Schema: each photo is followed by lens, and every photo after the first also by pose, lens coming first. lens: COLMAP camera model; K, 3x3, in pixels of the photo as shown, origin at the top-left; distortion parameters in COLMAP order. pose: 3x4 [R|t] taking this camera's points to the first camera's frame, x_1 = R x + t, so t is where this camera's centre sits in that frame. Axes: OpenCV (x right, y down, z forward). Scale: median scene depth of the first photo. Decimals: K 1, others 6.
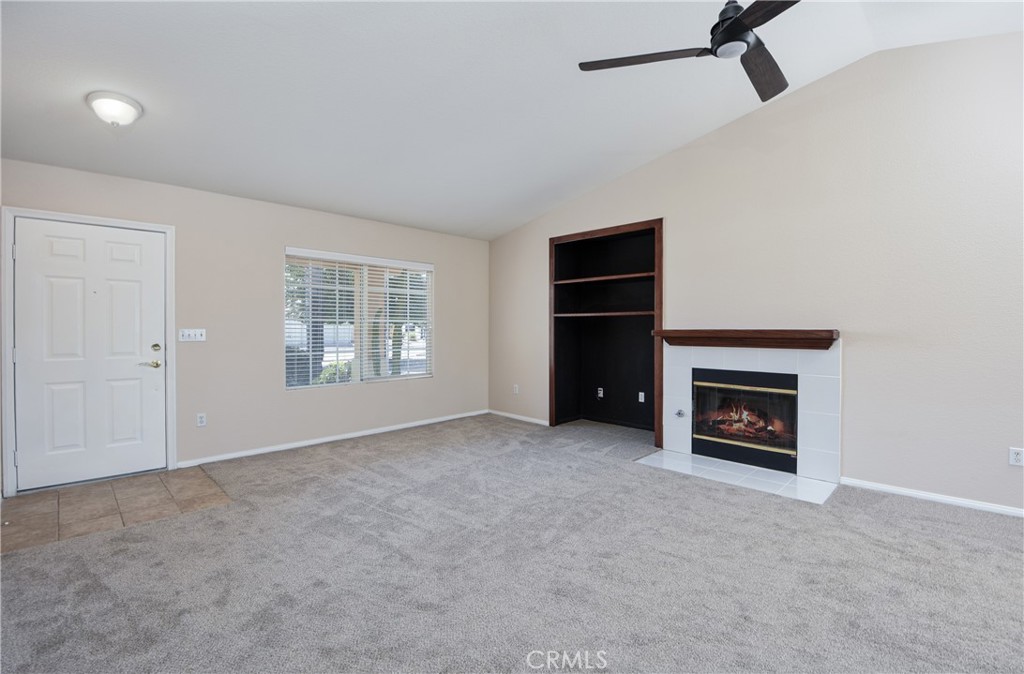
lens RADIAL K [[465.5, 0, 542.9], [0, 465.5, 328.0], [0, 0, 1]] dist [0.003966, 0.000158]
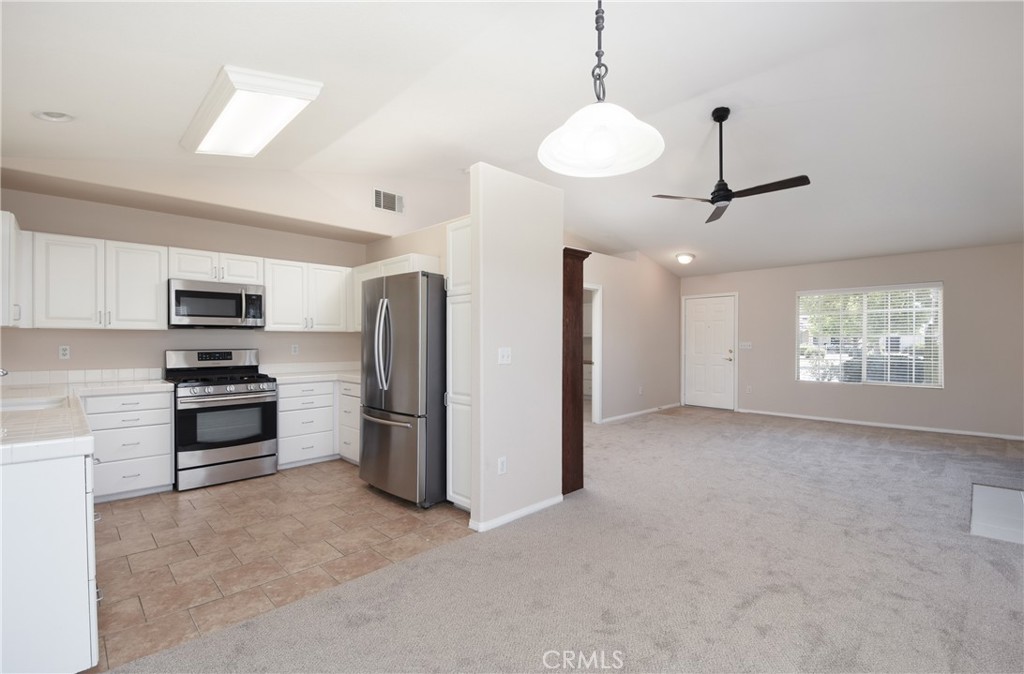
lens RADIAL K [[460.3, 0, 500.2], [0, 460.3, 342.1], [0, 0, 1]] dist [0.000331, -0.014490]
pose [[-0.072287, 0.000536, -0.997384, 1.138954], [-0.002099, 0.999998, 0.000690, 0.001147], [0.997382, 0.002143, -0.072285, 0.102017]]
